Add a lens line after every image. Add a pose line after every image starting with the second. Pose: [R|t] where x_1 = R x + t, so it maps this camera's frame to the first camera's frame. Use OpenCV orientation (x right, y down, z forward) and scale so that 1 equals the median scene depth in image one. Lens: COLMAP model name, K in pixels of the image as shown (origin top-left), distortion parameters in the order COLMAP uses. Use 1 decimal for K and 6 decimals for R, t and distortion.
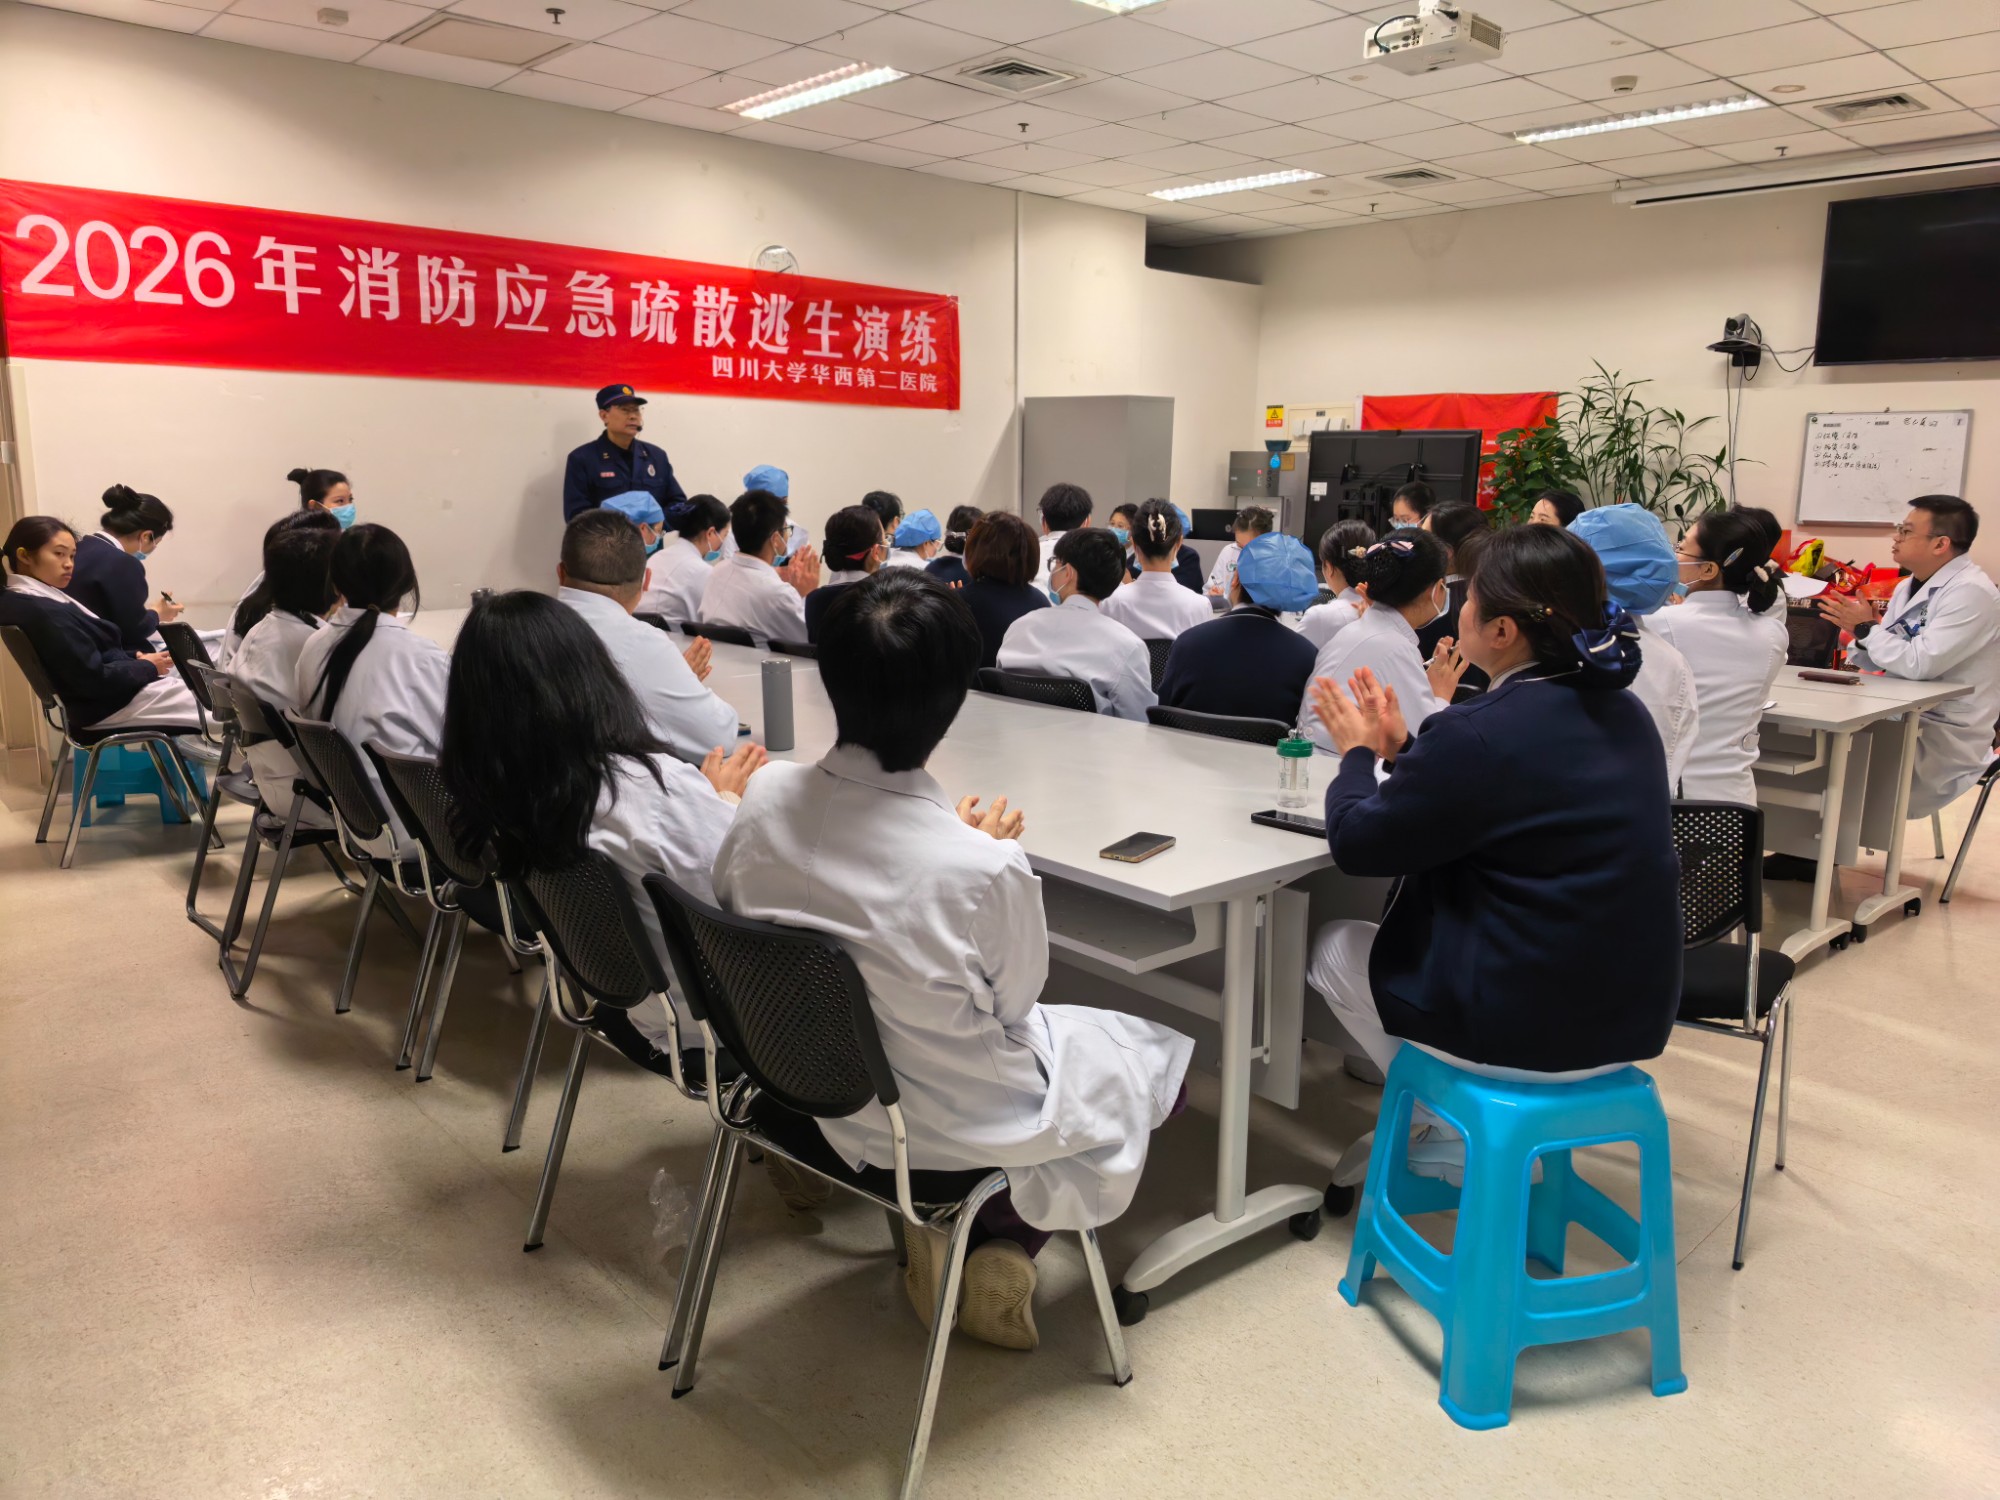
lens RADIAL K [[1427.1, 0, 1005.8], [0, 1427.1, 753.9], [0, 0, 1]] dist [0.009225, -0.042267]
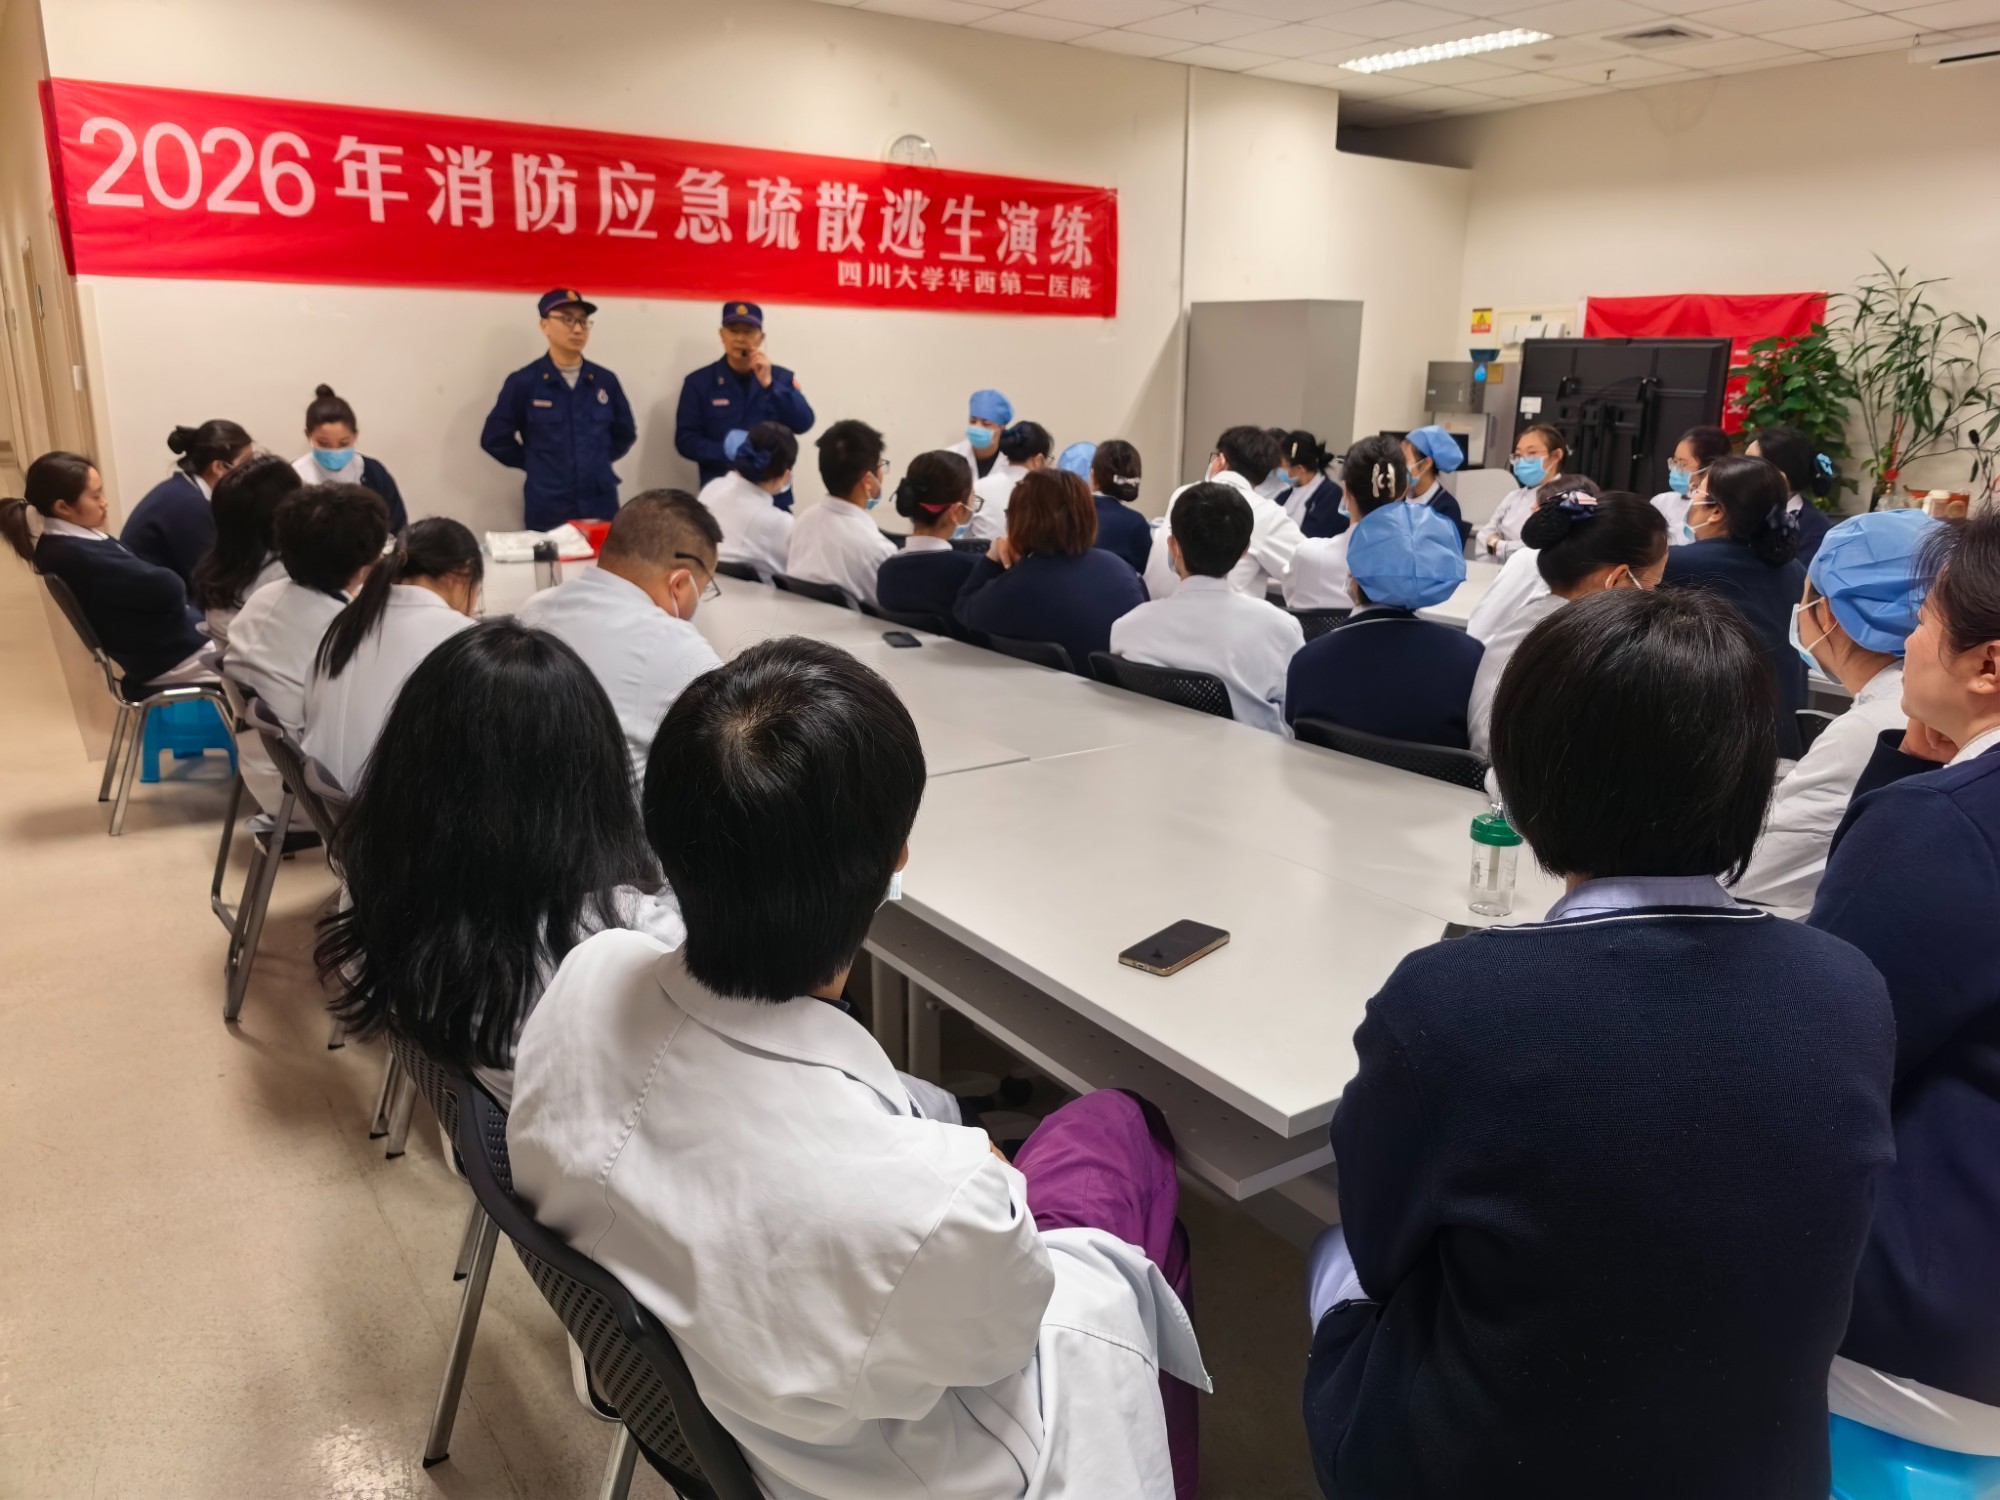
lens RADIAL K [[1466.1, 0, 1000.0], [0, 1466.1, 750.0], [0, 0, 1]] dist [0.012180, -0.043747]
pose [[0.992156, 0.027992, -0.121834, 0.016518], [-0.021061, 0.998106, 0.057804, -0.026818], [0.123221, -0.054785, 0.990866, 0.078592]]
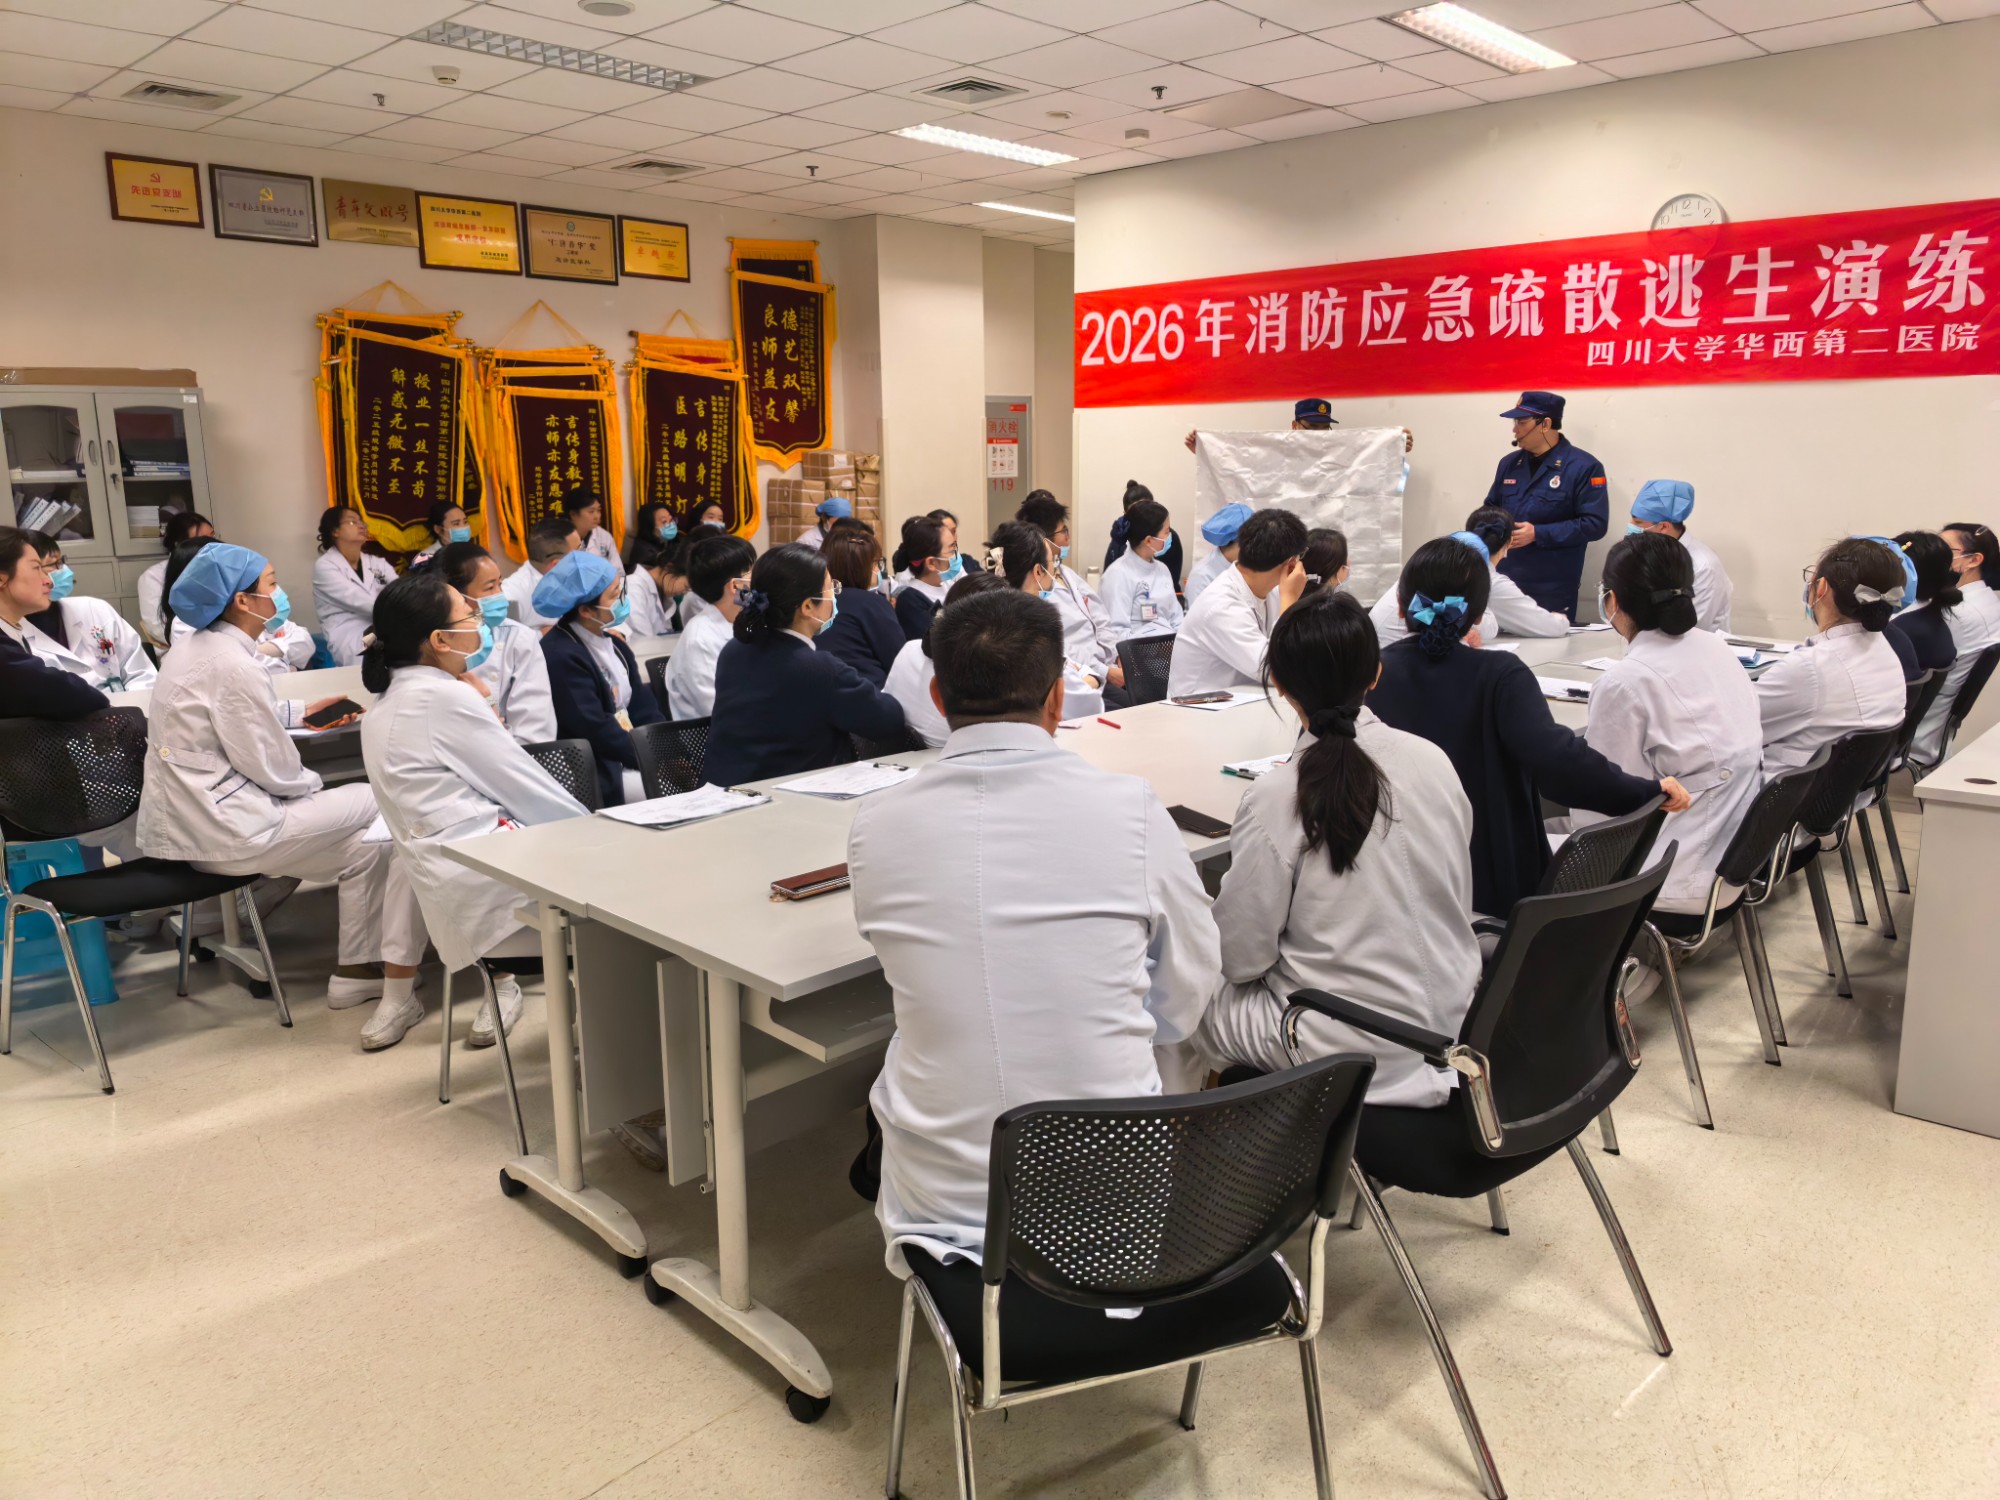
lens RADIAL K [[1427.1, 0, 1005.8], [0, 1427.1, 753.9], [0, 0, 1]] dist [0.009225, -0.042267]
pose [[0.085746, 0.182697, -0.979423, 0.650957], [-0.180372, 0.969646, 0.165082, -0.113730], [0.979854, 0.162505, 0.116097, 0.584011]]
